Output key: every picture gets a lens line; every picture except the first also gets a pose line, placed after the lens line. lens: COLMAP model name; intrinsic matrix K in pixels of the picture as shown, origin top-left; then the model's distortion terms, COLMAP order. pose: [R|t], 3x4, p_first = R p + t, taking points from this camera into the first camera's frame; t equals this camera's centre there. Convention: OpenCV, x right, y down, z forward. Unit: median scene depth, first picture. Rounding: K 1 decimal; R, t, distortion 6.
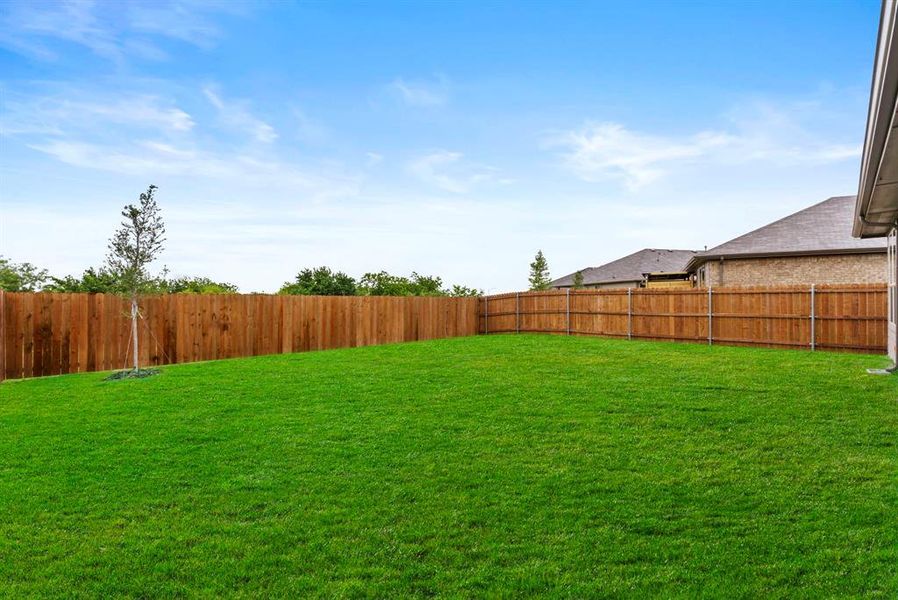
lens RADIAL K [[398.2, 0, 449.3], [0, 398.2, 299.8], [0, 0, 1]] dist [-0.005268, 0.000090]
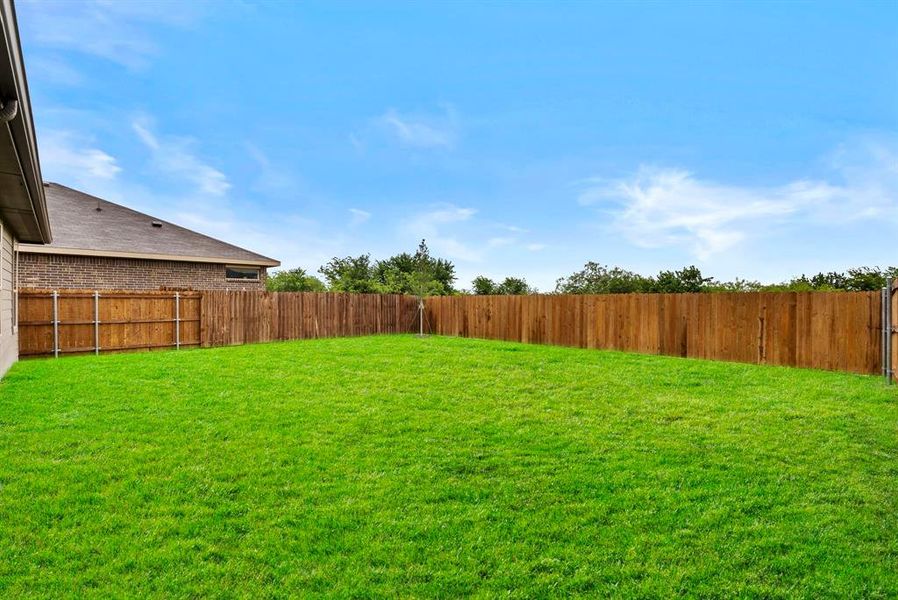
lens RADIAL K [[398.2, 0, 449.6], [0, 398.2, 297.5], [0, 0, 1]] dist [-0.005268, 0.000090]
pose [[0.999986, 0.002415, 0.004657, 0.471262], [-0.002427, 0.999994, 0.002616, 0.142771], [-0.004650, -0.002628, 0.999986, -0.007781]]
